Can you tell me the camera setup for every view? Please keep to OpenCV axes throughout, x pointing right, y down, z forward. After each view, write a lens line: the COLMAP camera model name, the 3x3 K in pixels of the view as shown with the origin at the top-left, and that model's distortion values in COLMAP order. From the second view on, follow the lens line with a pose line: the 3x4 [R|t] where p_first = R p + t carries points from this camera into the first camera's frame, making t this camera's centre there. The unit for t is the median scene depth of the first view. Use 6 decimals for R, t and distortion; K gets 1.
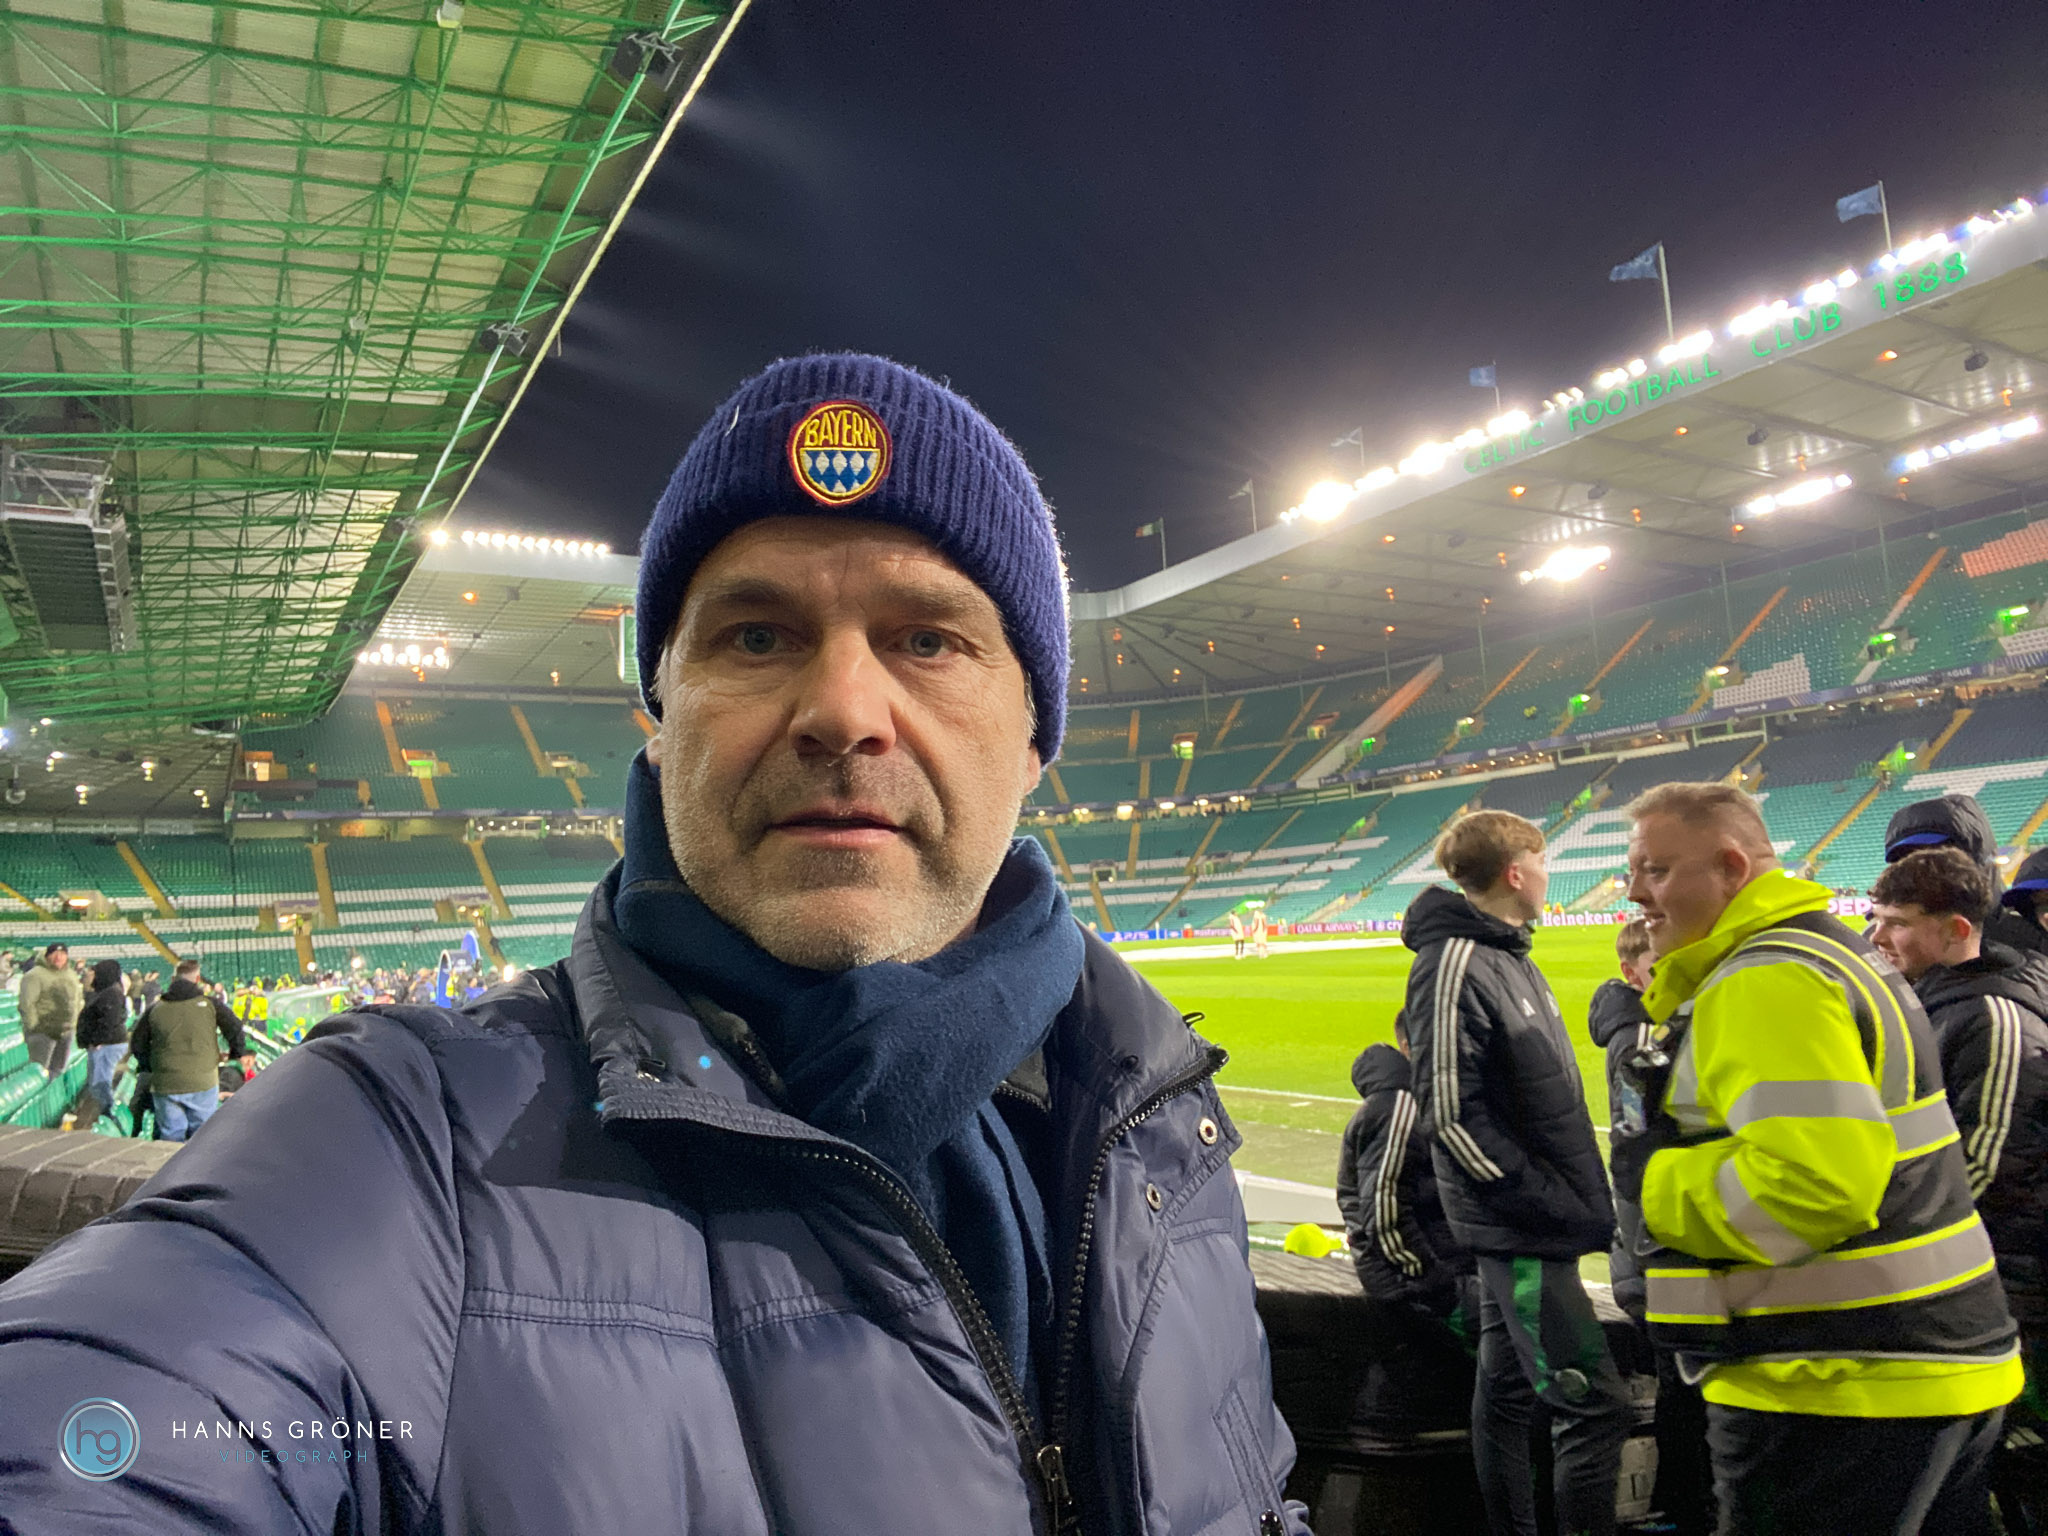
lens RADIAL K [[1358.3, 0, 1024.0], [0, 1358.3, 768.0], [0, 0, 1]] dist [0.076042, -0.088170]
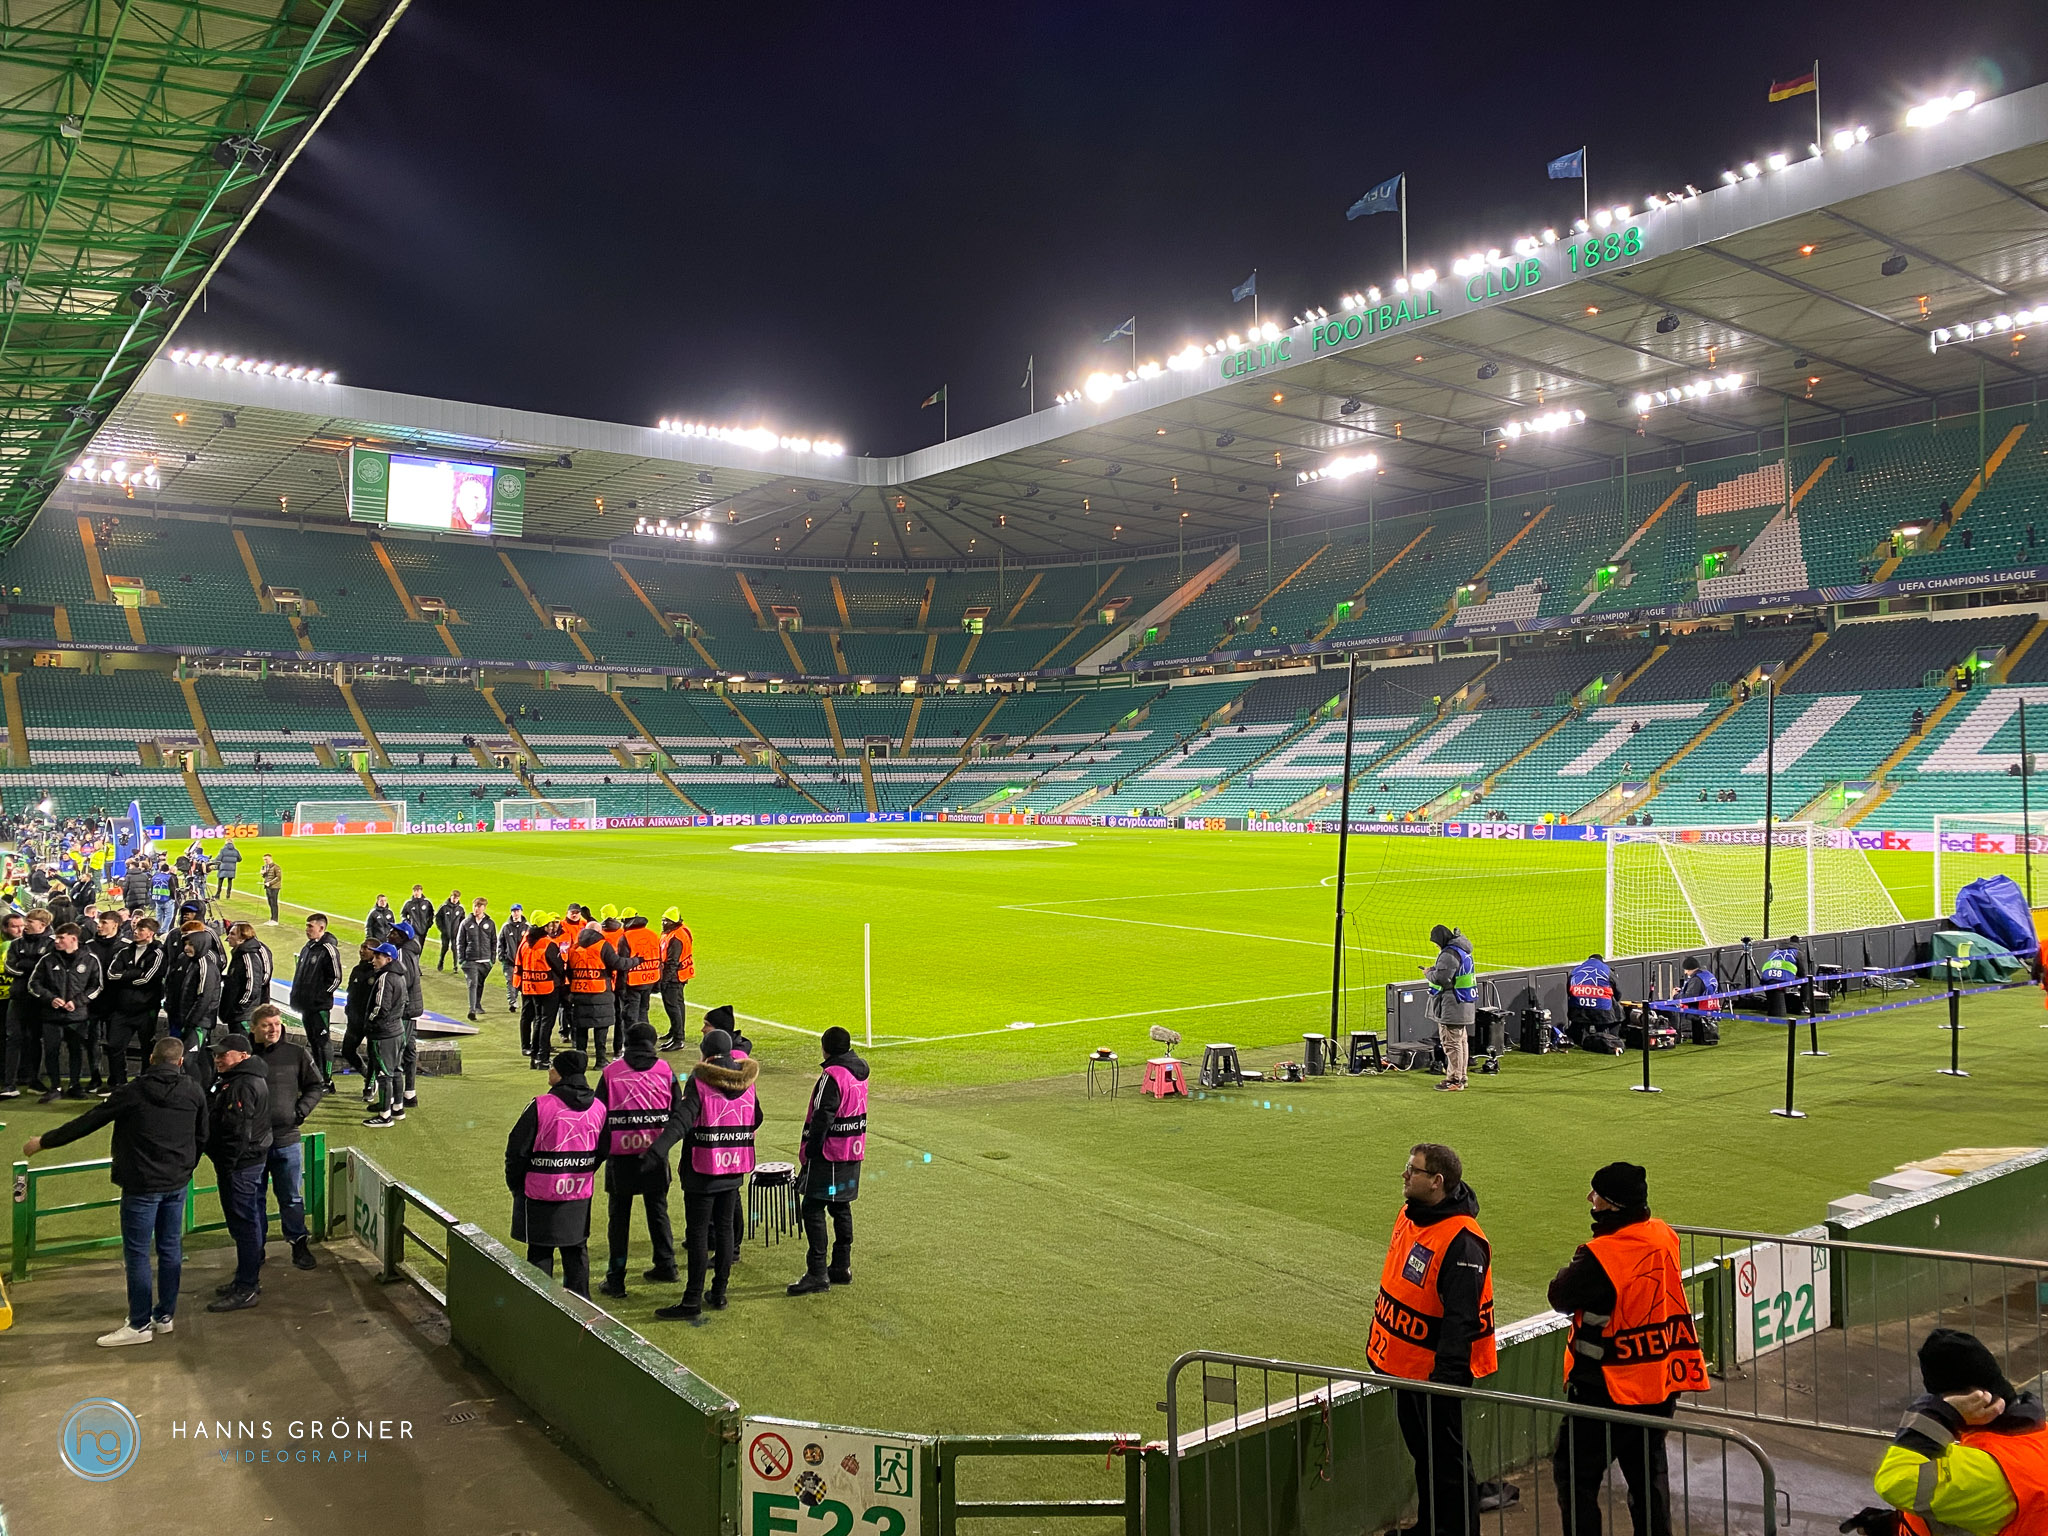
lens RADIAL K [[1531.0, 0, 1021.4], [0, 1531.0, 758.8], [0, 0, 1]] dist [0.043779, -0.055864]
pose [[0.993350, 0.054375, 0.101488, 0.071653], [-0.063715, 0.993794, 0.091180, -0.029881], [-0.095900, -0.097040, 0.990649, -0.116673]]
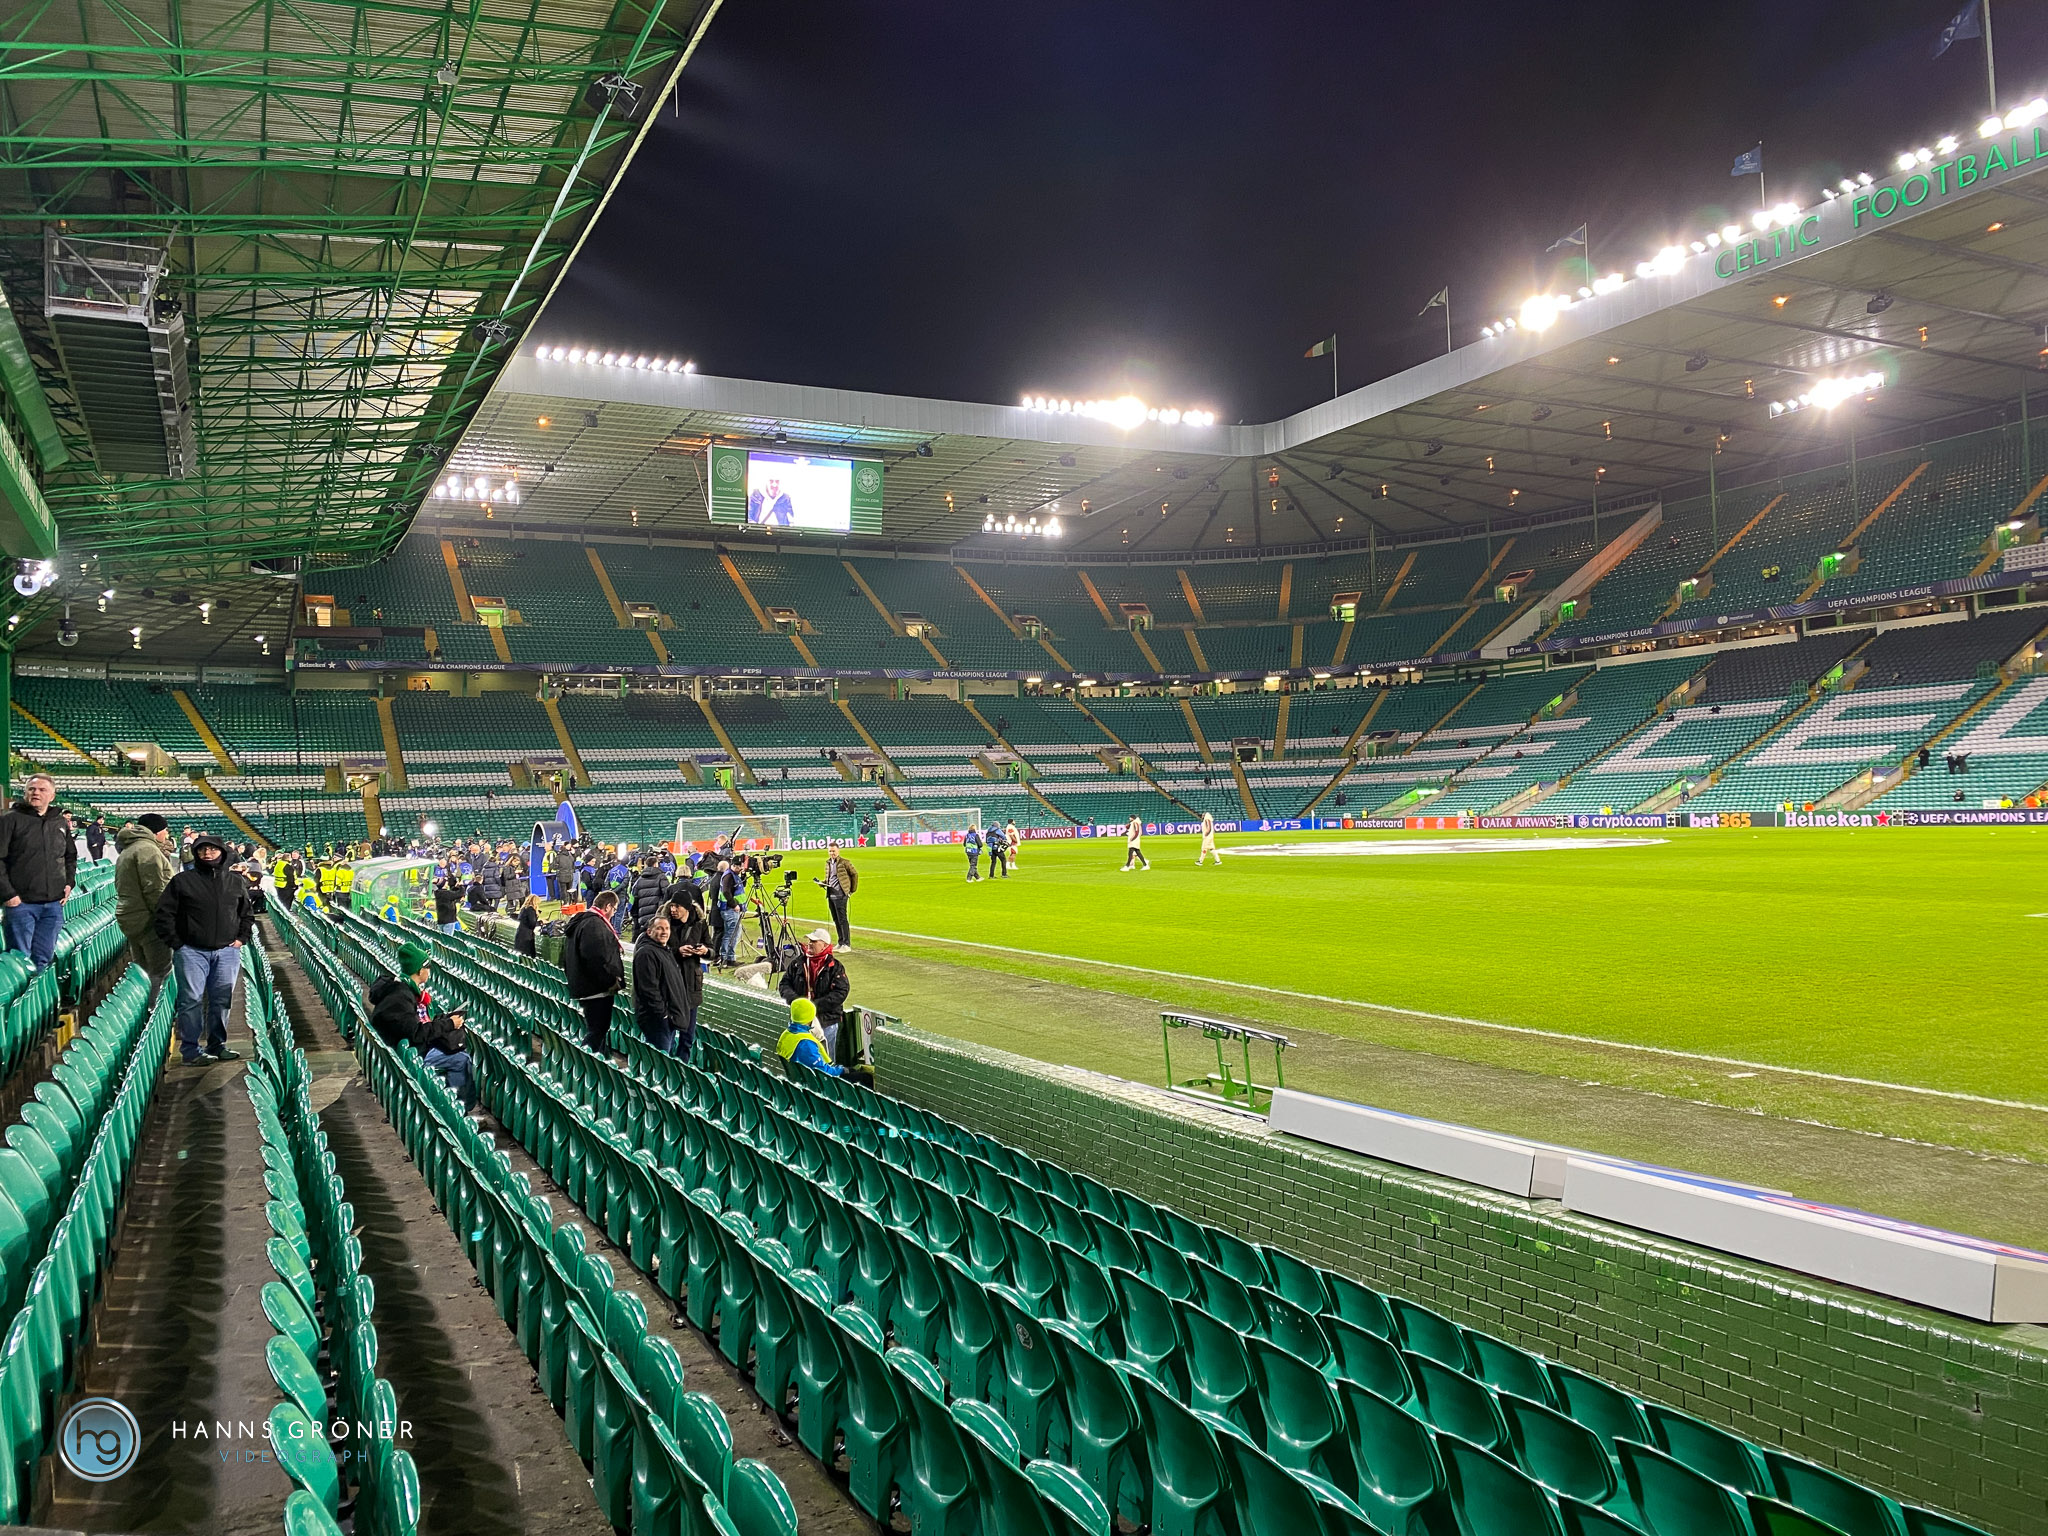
lens RADIAL K [[1531.0, 0, 1021.4], [0, 1531.0, 758.8], [0, 0, 1]] dist [0.043779, -0.055864]
pose [[0.996880, 0.024898, -0.074909, -0.017620], [-0.018464, 0.996177, 0.085388, 0.000727], [0.076748, -0.083739, 0.993528, 0.020507]]
